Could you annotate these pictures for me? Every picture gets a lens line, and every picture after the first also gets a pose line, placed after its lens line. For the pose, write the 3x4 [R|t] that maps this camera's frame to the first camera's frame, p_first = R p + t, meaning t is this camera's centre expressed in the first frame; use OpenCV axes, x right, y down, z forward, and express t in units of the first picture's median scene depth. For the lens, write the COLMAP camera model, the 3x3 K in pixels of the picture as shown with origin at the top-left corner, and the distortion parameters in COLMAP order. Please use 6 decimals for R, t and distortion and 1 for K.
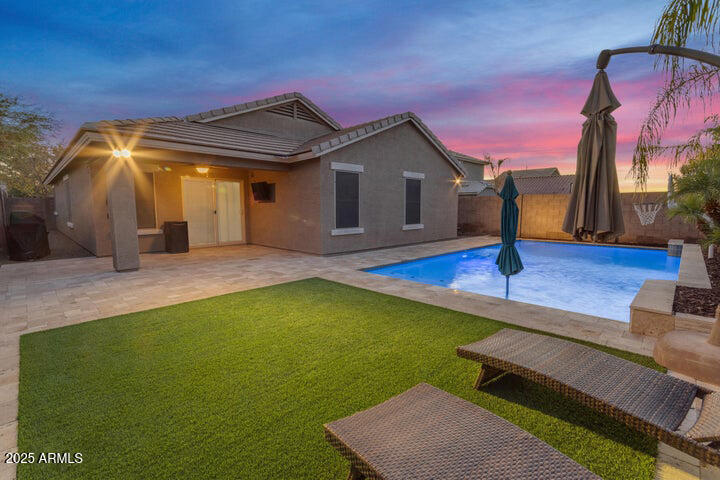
lens RADIAL K [[331.7, 0, 357.0], [0, 331.7, 238.4], [0, 0, 1]] dist [-0.000207, 0.001414]
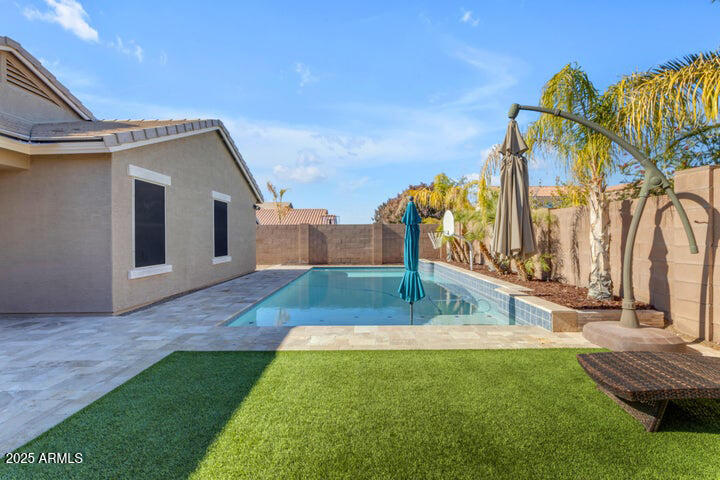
lens RADIAL K [[331.7, 0, 363.3], [0, 331.7, 242.5], [0, 0, 1]] dist [-0.000207, 0.001414]
pose [[0.700208, -0.013945, 0.713802, -0.208352], [0.071009, 0.996212, -0.050195, -0.014938], [-0.710398, 0.085833, 0.698546, 0.229558]]
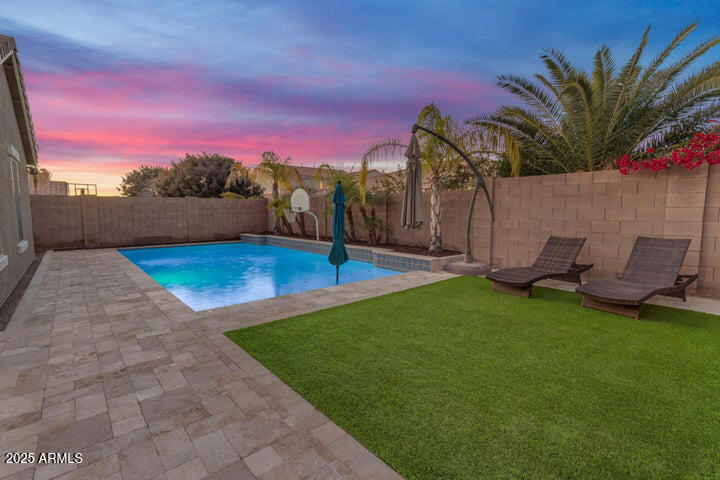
lens RADIAL K [[331.7, 0, 356.8], [0, 331.7, 238.5], [0, 0, 1]] dist [-0.000207, 0.001414]
pose [[0.066971, -0.082834, 0.994311, -0.448528], [0.095148, 0.992536, 0.076277, -0.044592], [-0.993208, 0.089499, 0.074353, 0.488613]]
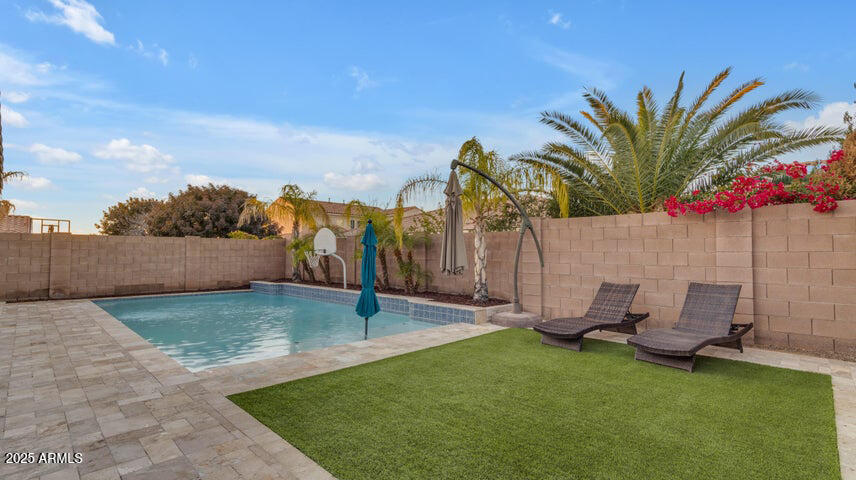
lens RADIAL K [[394.8, 0, 425.3], [0, 394.8, 236.2], [0, 0, 1]] dist [-0.001532, 0.000954]
pose [[-0.011013, 0.046887, 0.998839, -0.481617], [0.090337, 0.994862, -0.045705, -0.042196], [-0.995850, 0.089729, -0.015193, 0.478193]]
